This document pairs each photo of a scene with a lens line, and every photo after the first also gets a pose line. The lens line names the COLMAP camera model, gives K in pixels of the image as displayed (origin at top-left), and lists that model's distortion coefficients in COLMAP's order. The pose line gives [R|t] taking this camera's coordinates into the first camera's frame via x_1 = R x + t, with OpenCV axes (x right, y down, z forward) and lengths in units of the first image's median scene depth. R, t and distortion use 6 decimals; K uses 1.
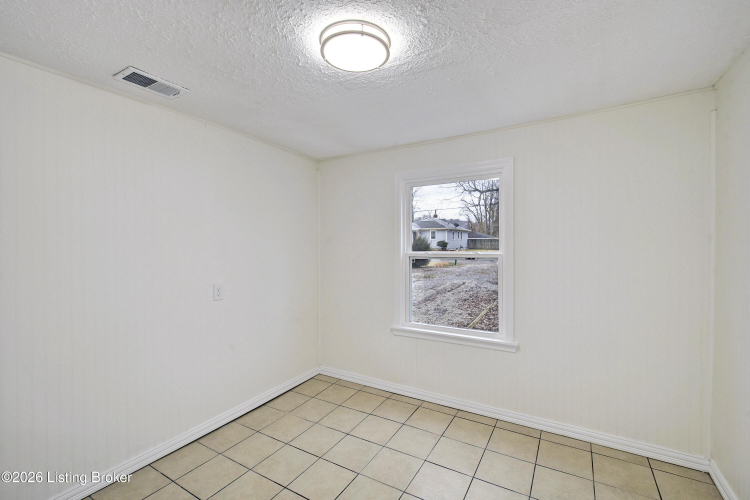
lens RADIAL K [[330.6, 0, 378.8], [0, 330.6, 244.7], [0, 0, 1]] dist [0.016639, -0.009691]
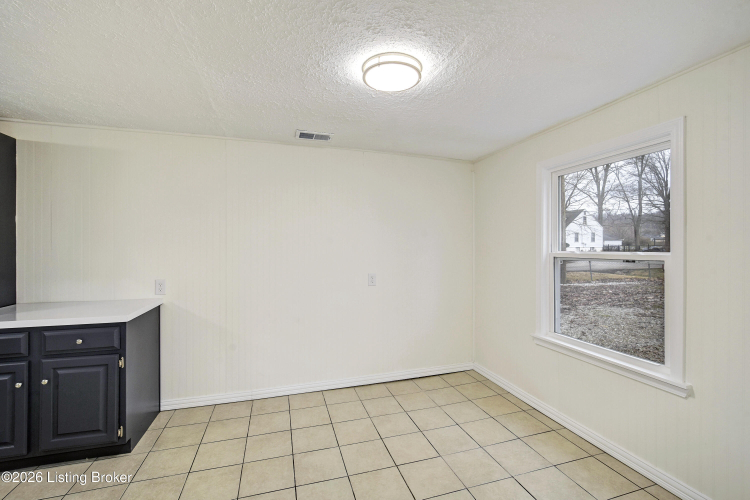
lens RADIAL K [[330.6, 0, 378.8], [0, 330.6, 244.7], [0, 0, 1]] dist [0.016639, -0.009691]
pose [[0.743863, 0.002014, -0.668329, 0.382568], [-0.007382, 0.999959, -0.005203, 0.013708], [0.668291, 0.008804, 0.743848, 0.052621]]
